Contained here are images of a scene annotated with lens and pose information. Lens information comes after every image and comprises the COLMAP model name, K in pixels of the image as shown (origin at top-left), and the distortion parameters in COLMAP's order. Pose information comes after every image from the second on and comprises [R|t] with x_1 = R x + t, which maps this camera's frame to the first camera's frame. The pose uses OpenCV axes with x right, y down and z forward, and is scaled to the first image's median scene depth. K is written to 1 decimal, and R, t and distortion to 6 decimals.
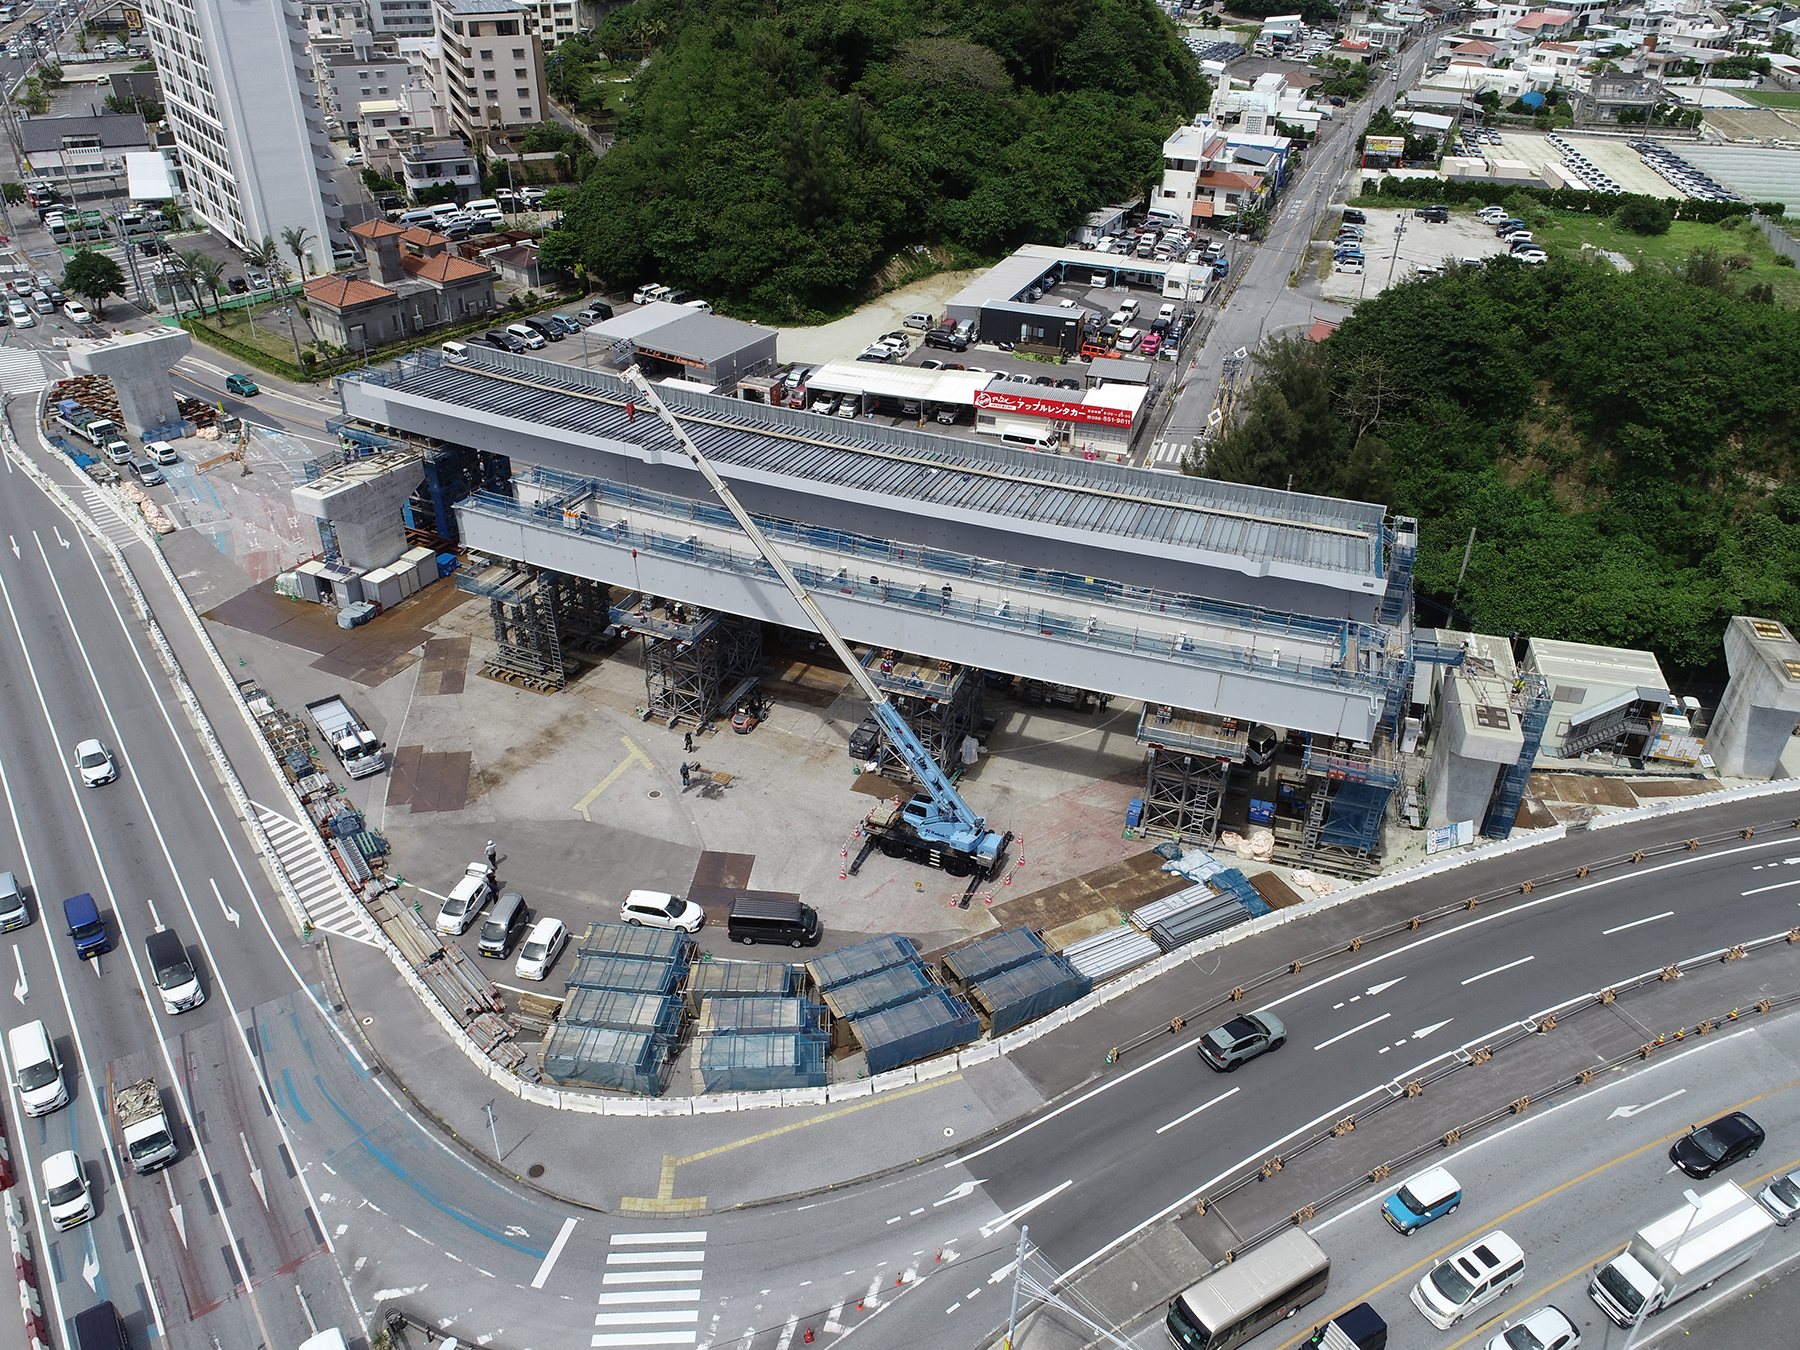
lens RADIAL K [[1366.4, 0, 901.7], [0, 1366.4, 672.6], [0, 0, 1]] dist [0.000450, 0.002351]
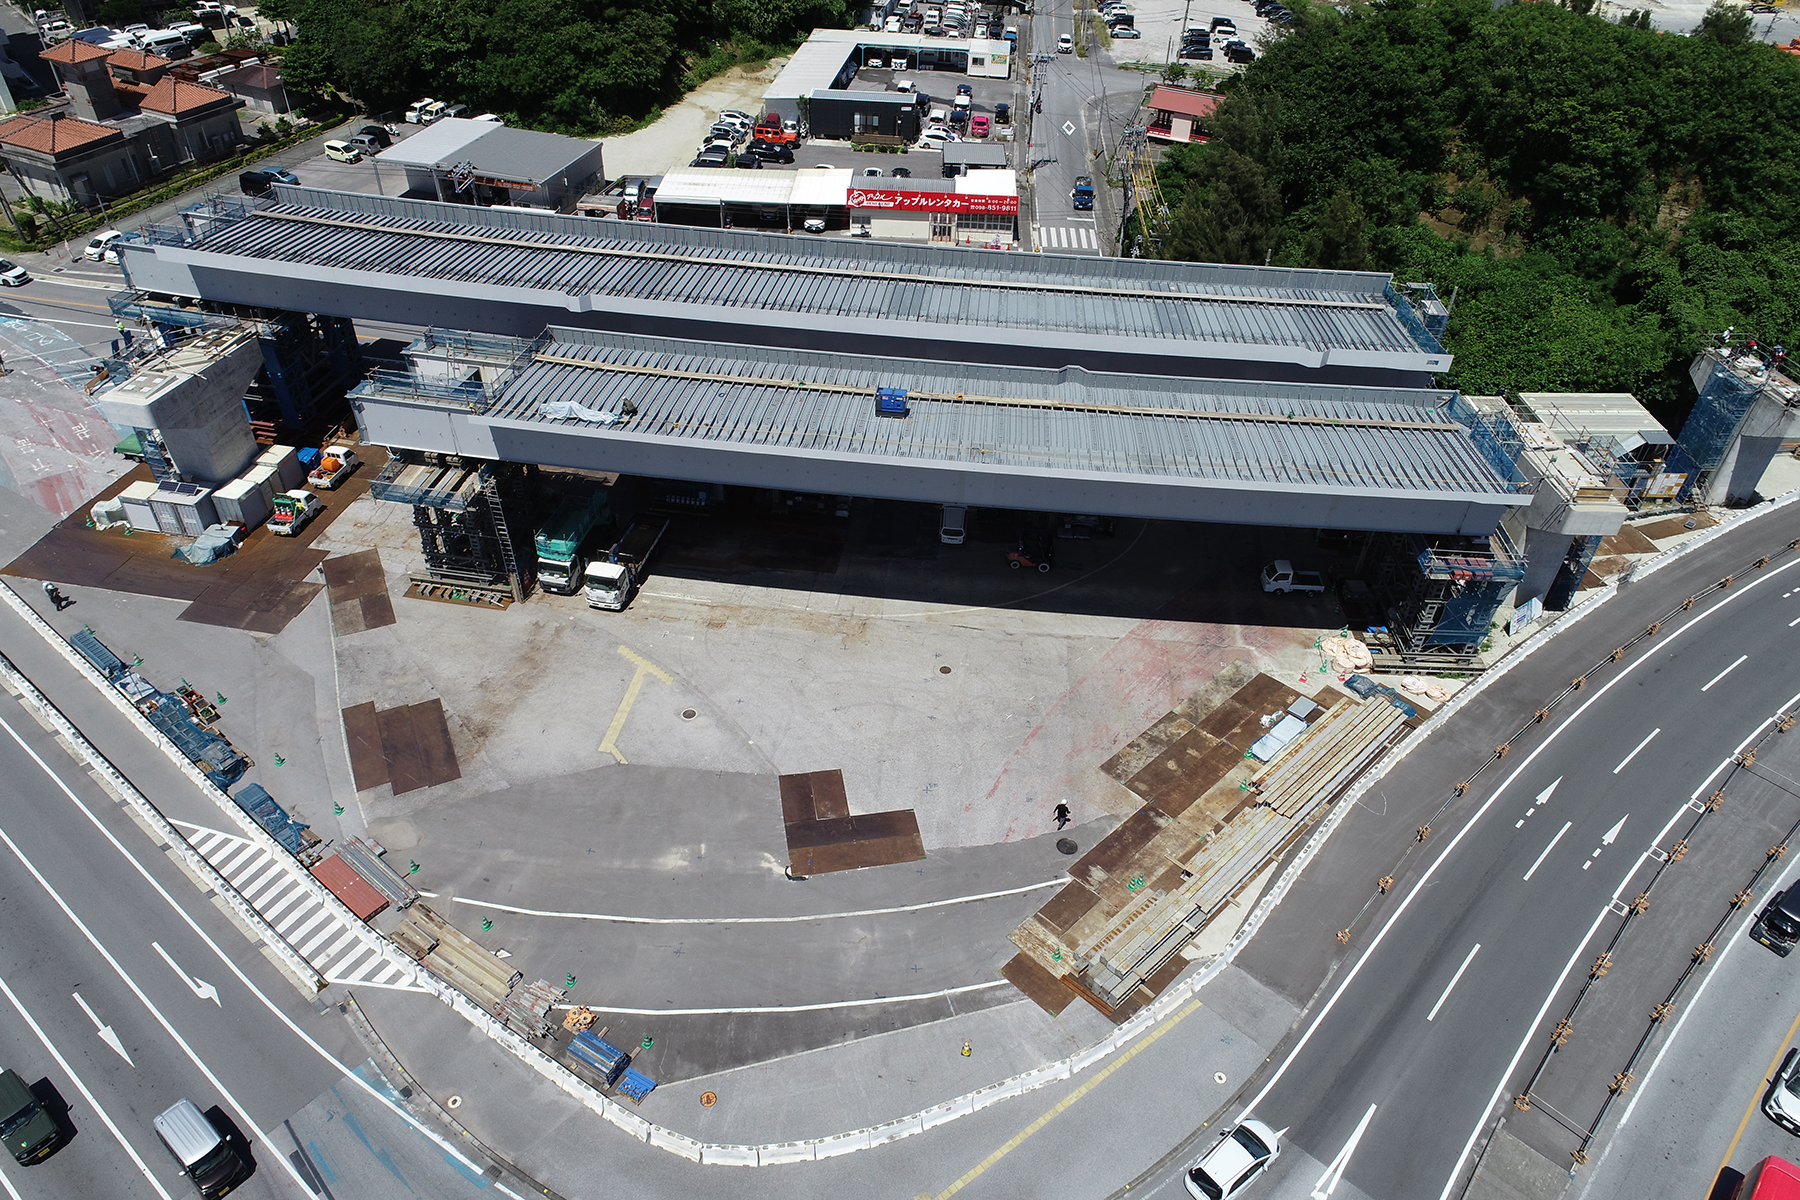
lens RADIAL K [[1211.7, 0, 900.0], [0, 1211.7, 600.0], [0, 0, 1]] dist [0.001428, 0.000824]
pose [[0.964189, -0.160392, 0.211219, -0.122597], [0.132626, 0.981270, 0.139715, -0.040330], [-0.229671, -0.106698, 0.967402, 0.156501]]
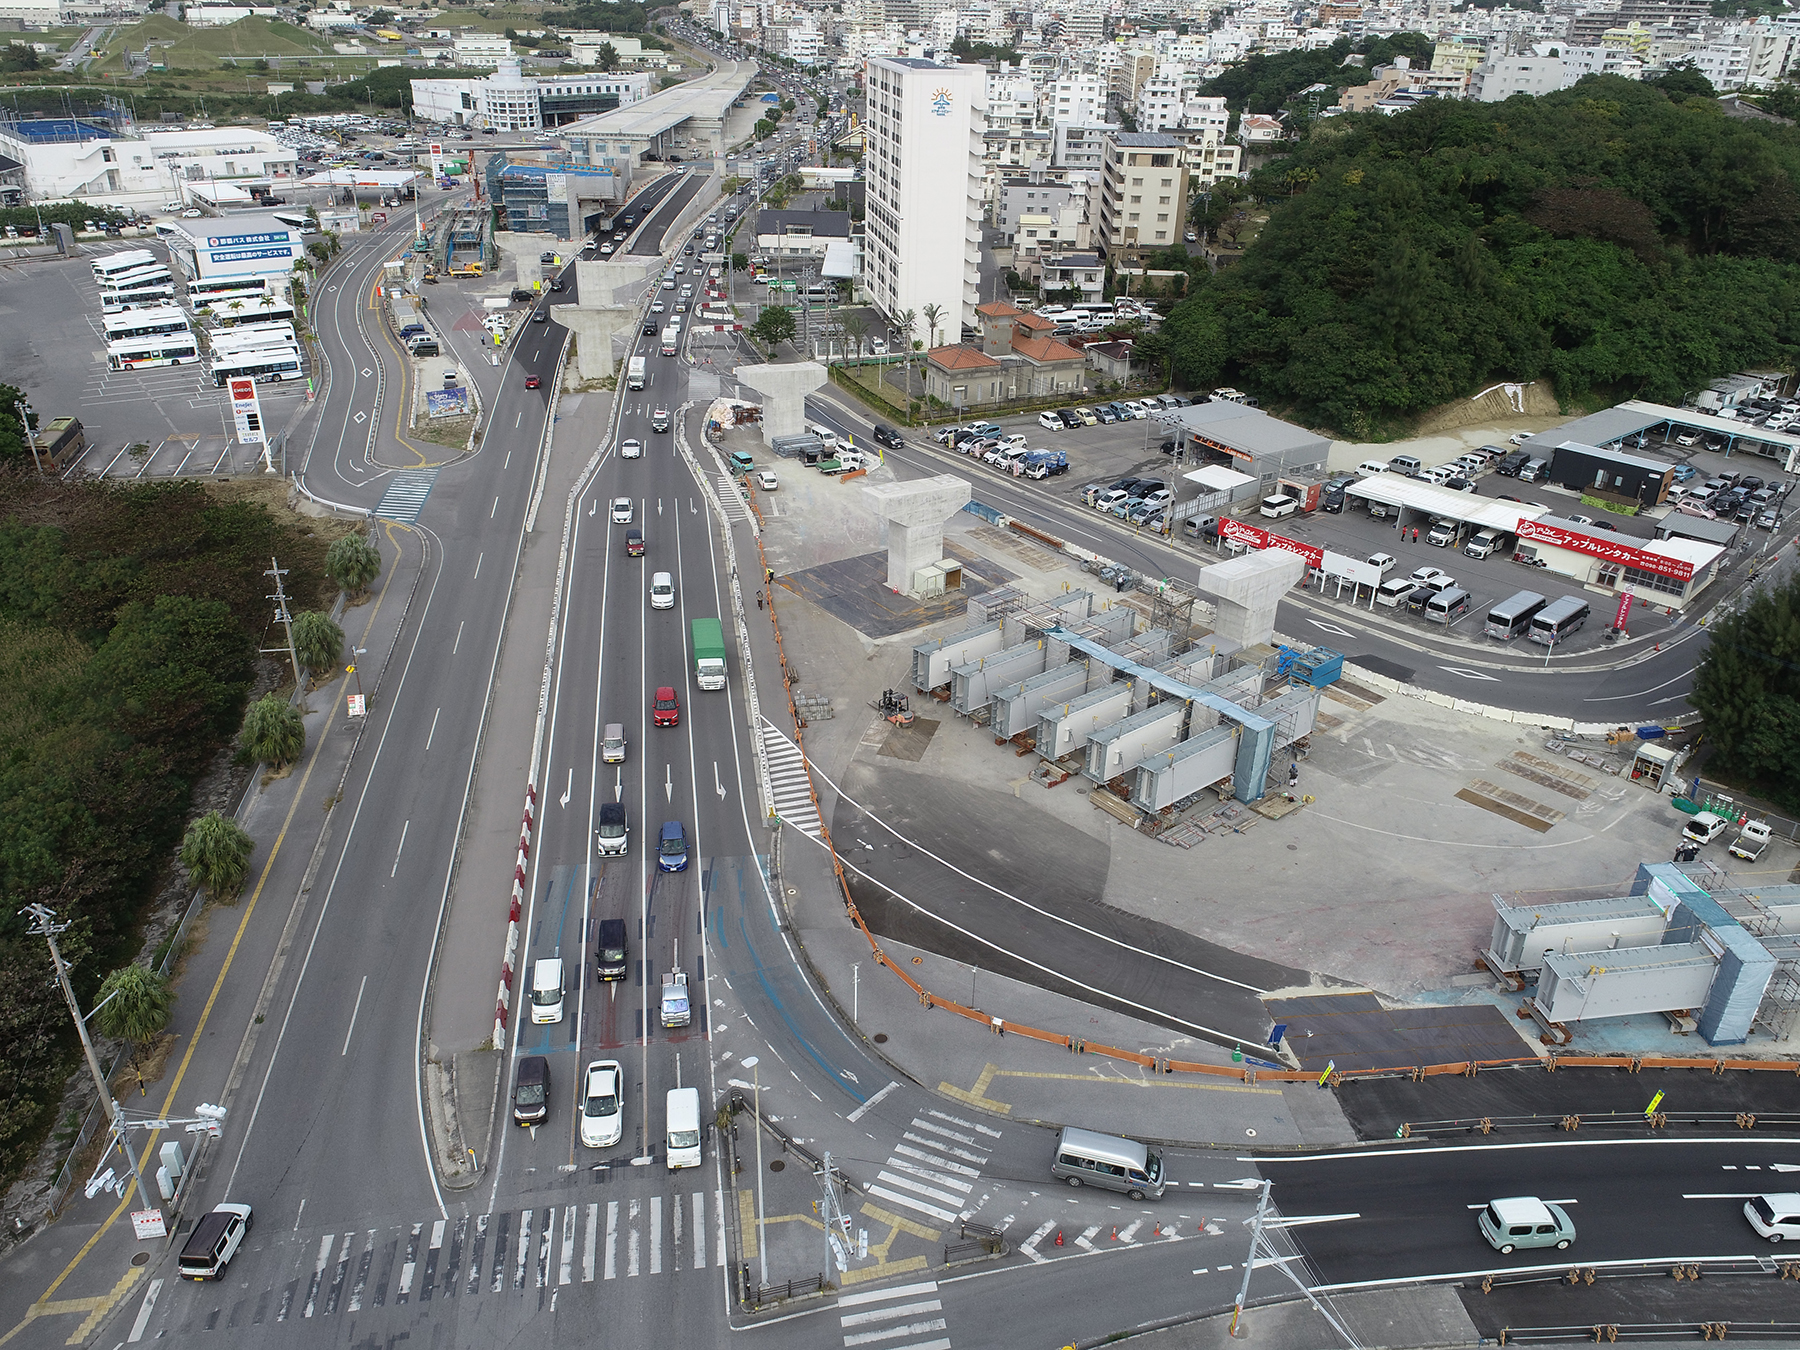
lens RADIAL K [[1366.4, 0, 901.7], [0, 1366.4, 672.6], [0, 0, 1]] dist [0.000450, 0.002351]
pose [[0.896863, 0.202867, -0.393041, 0.059899], [-0.242123, 0.968828, -0.052433, 0.054102], [0.370152, 0.142190, 0.918025, -0.038835]]
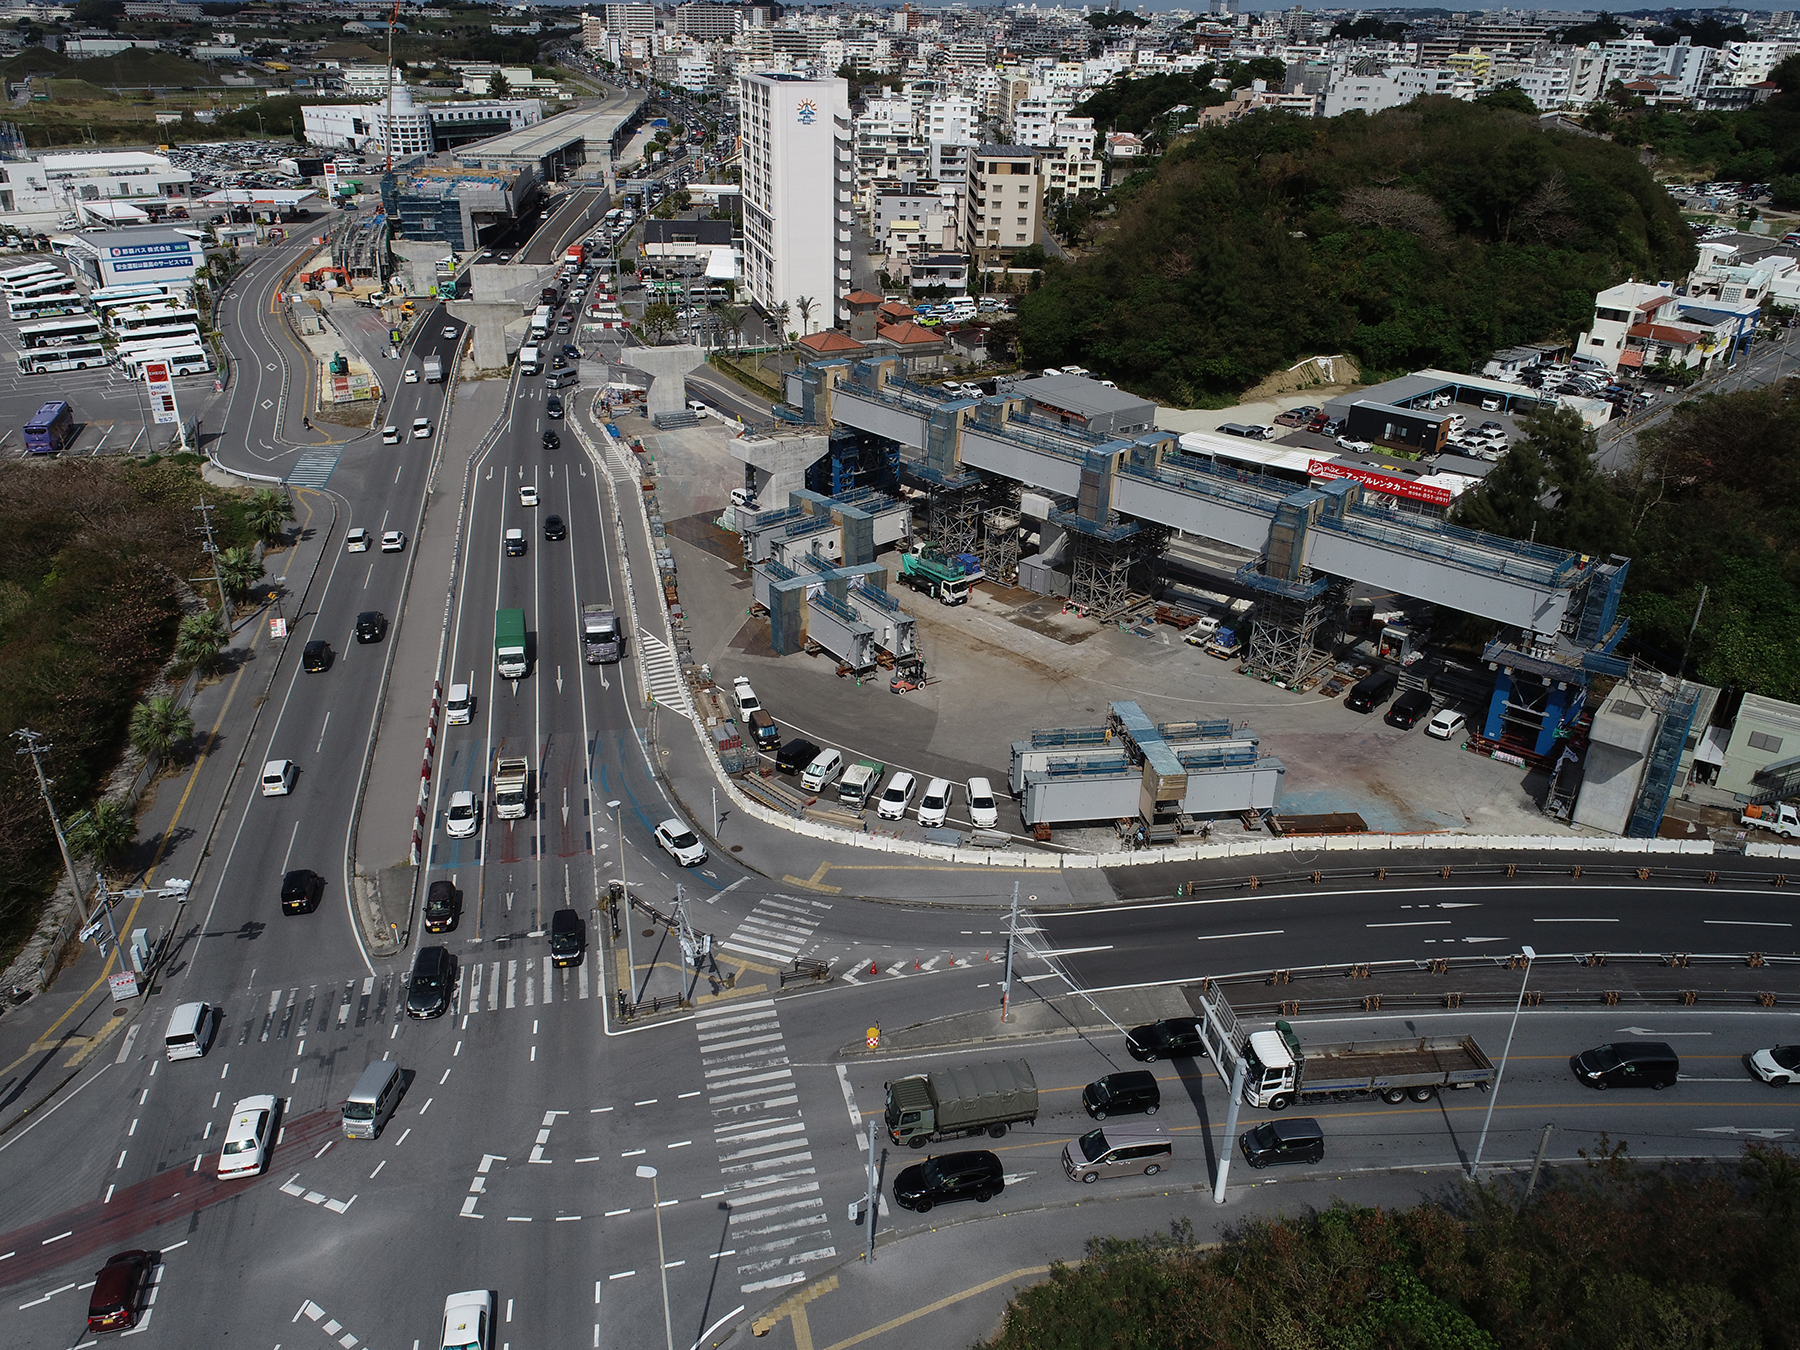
lens RADIAL K [[1366.4, 0, 901.7], [0, 1366.4, 672.6], [0, 0, 1]] dist [0.000450, 0.002351]
pose [[0.925615, 0.166211, -0.340016, 0.144483], [-0.206583, 0.974648, -0.085932, 0.120749], [0.317113, 0.149781, 0.936485, -0.118976]]
